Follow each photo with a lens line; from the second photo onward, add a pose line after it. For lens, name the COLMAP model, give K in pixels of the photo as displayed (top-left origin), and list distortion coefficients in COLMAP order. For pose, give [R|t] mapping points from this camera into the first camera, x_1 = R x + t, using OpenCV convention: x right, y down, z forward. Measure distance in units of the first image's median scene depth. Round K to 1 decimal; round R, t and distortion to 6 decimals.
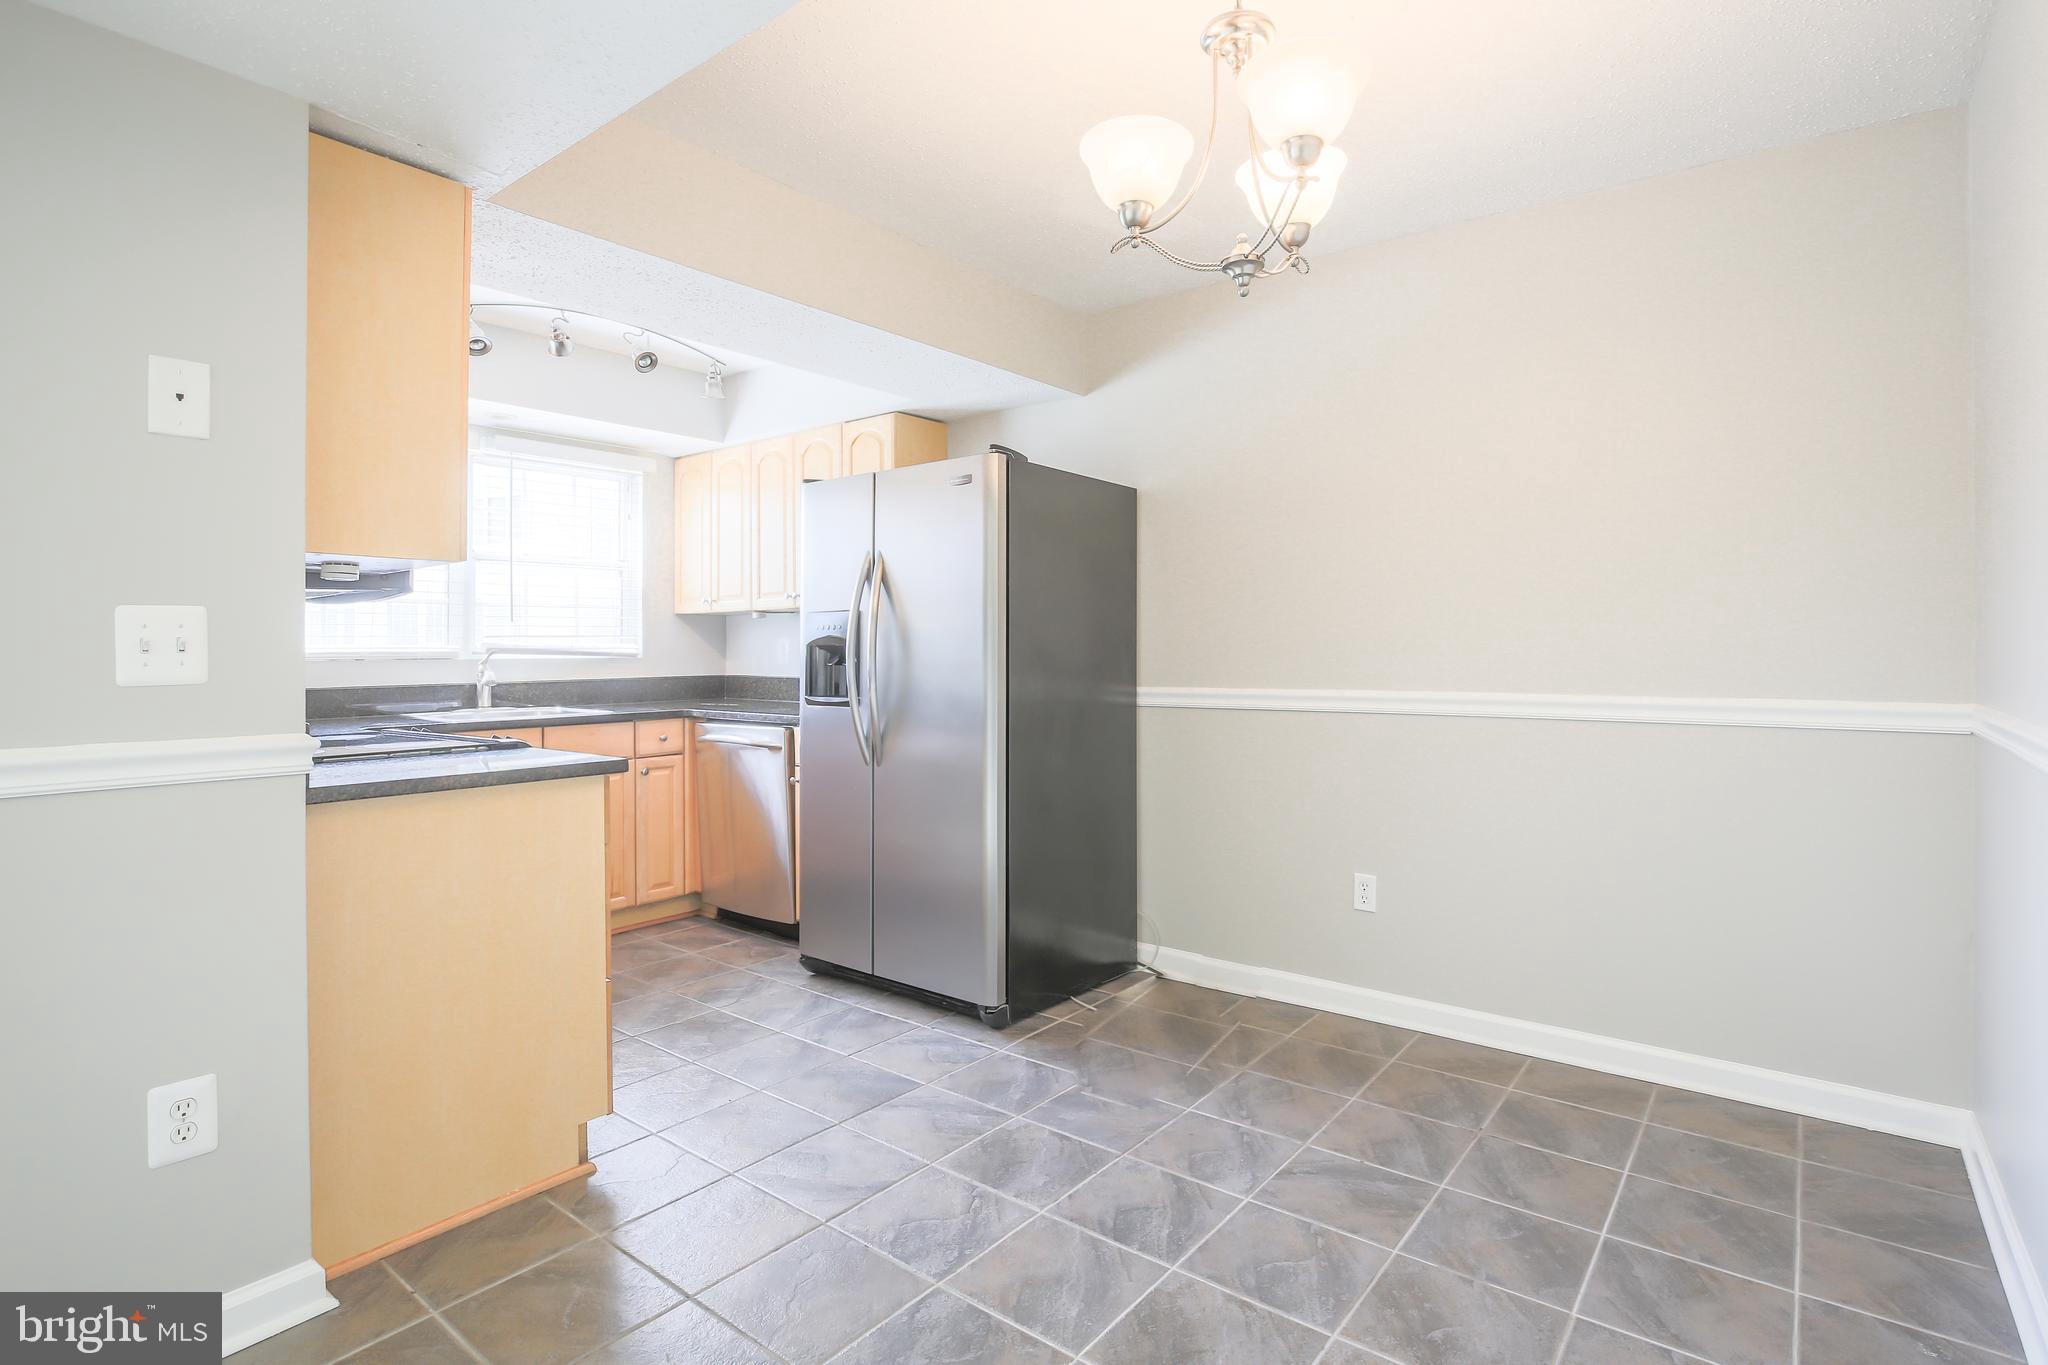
lens RADIAL K [[1014.6, 0, 1024.0], [0, 1014.6, 682.5], [0, 0, 1]] dist [-0.041647, 0.000088]
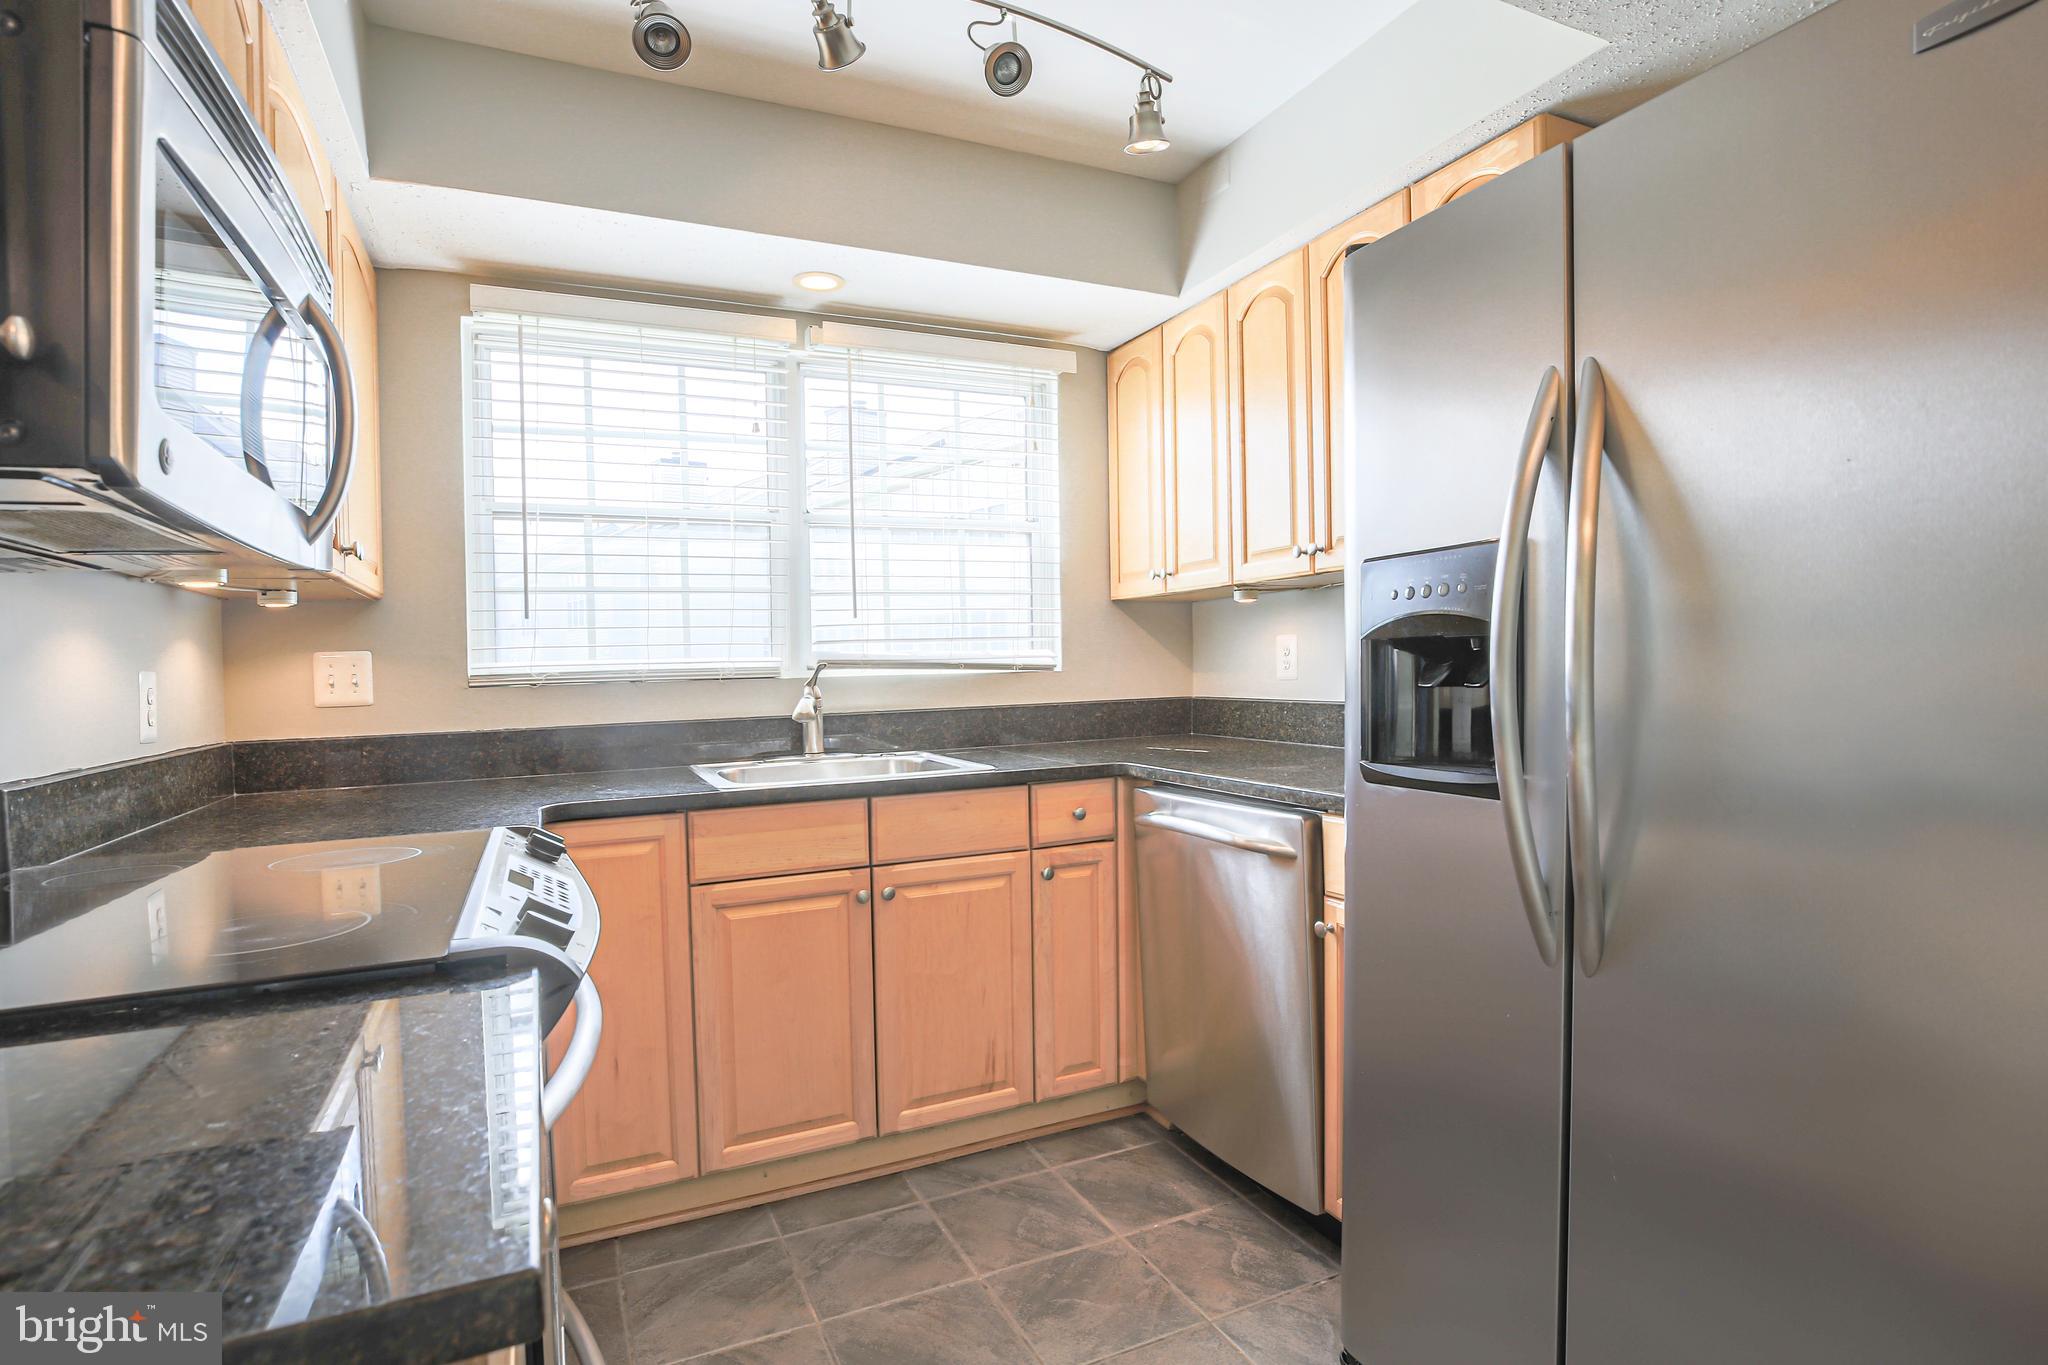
lens RADIAL K [[1014.6, 0, 1024.0], [0, 1014.6, 682.5], [0, 0, 1]] dist [-0.041647, 0.000088]
pose [[0.893879, -0.008519, -0.448227, -0.129905], [0.005786, 0.999955, -0.007468, -0.014418], [0.448271, 0.004082, 0.893889, 0.477565]]
